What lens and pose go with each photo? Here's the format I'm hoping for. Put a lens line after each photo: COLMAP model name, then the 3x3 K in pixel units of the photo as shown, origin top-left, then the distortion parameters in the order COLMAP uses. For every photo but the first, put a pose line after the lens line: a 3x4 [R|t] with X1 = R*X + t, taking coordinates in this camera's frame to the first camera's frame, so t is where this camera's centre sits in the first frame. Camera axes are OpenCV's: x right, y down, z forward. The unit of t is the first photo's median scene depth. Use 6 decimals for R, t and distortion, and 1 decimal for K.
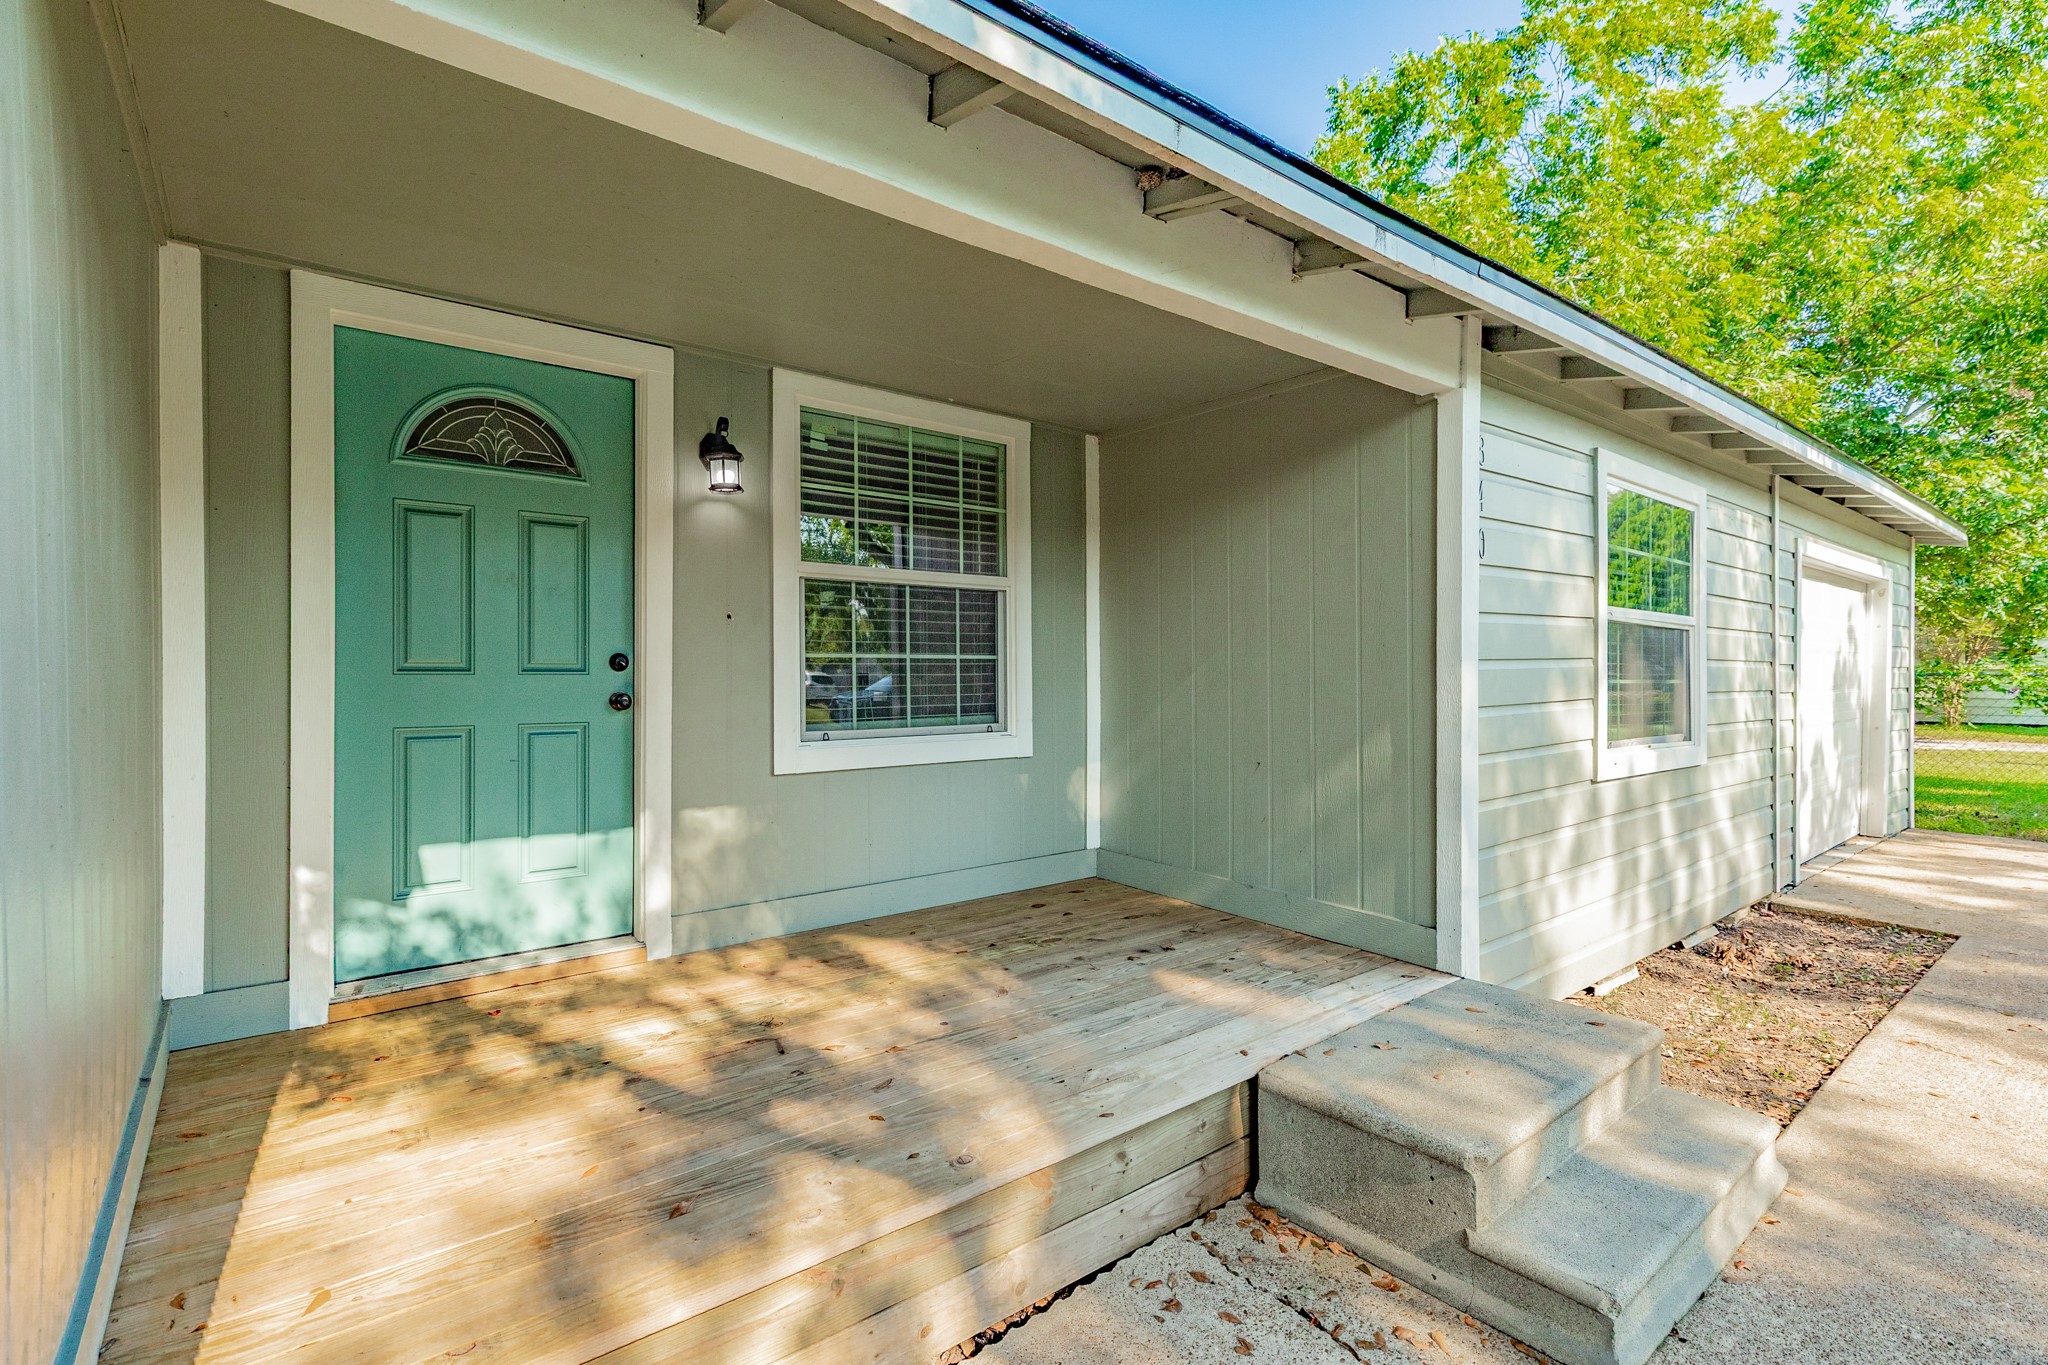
lens RADIAL K [[929.7, 0, 1017.2], [0, 929.7, 672.5], [0, 0, 1]] dist [-0.026215, -0.000809]
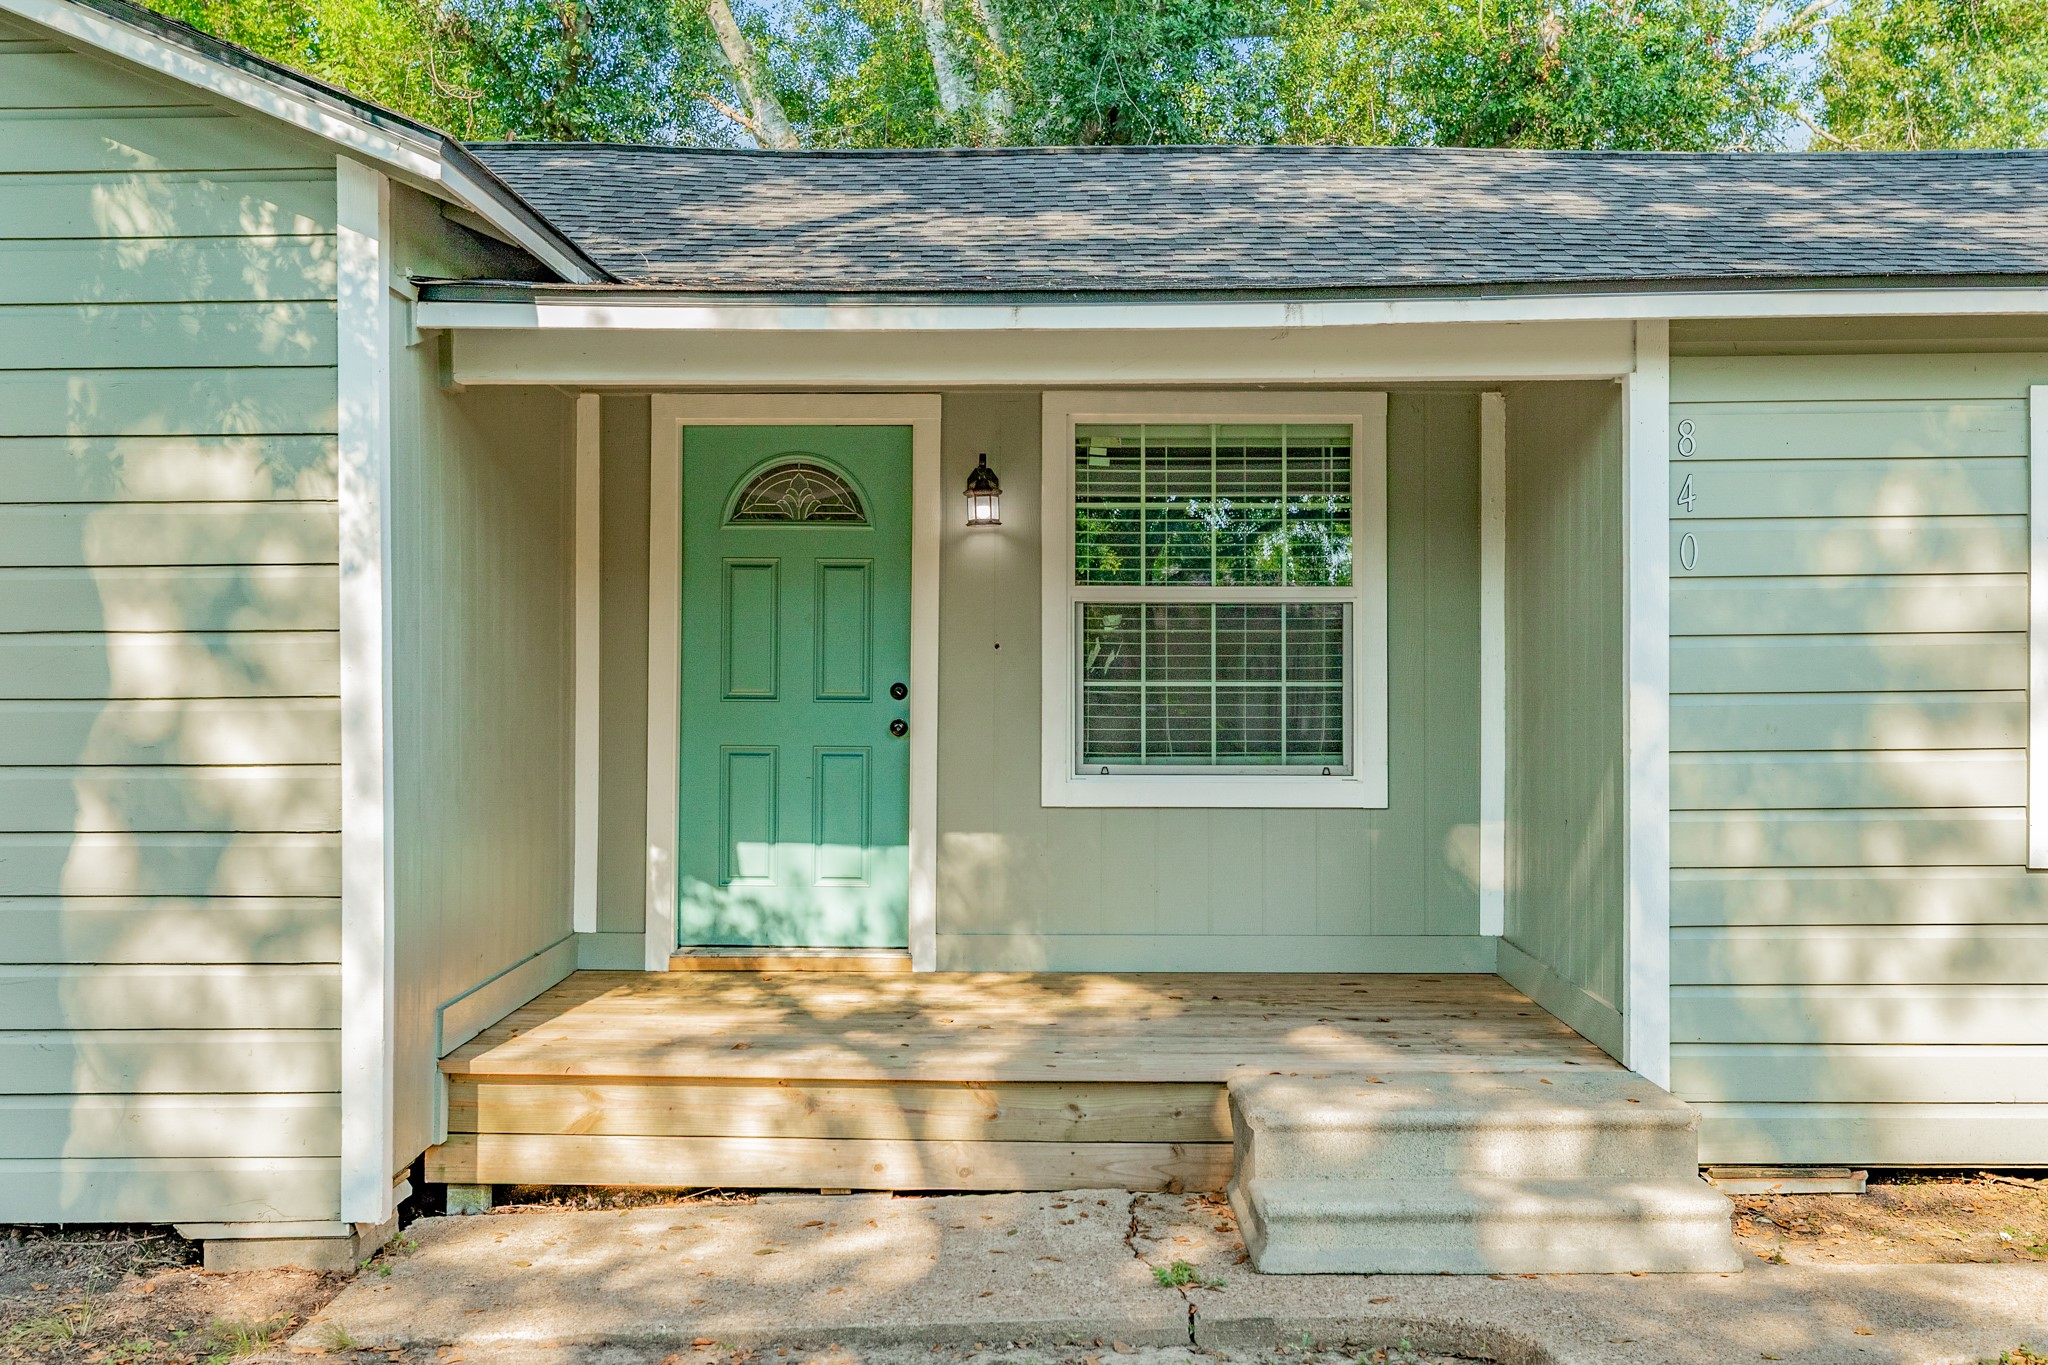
lens RADIAL K [[2148.2, 0, 1031.5], [0, 2148.2, 689.1], [0, 0, 1]] dist [0.008679, 0.000000]
pose [[0.768072, 0.002128, -0.640360, 1.326804], [-0.004668, 0.999987, -0.002277, -0.008862], [0.640347, 0.004738, 0.768071, -0.845271]]
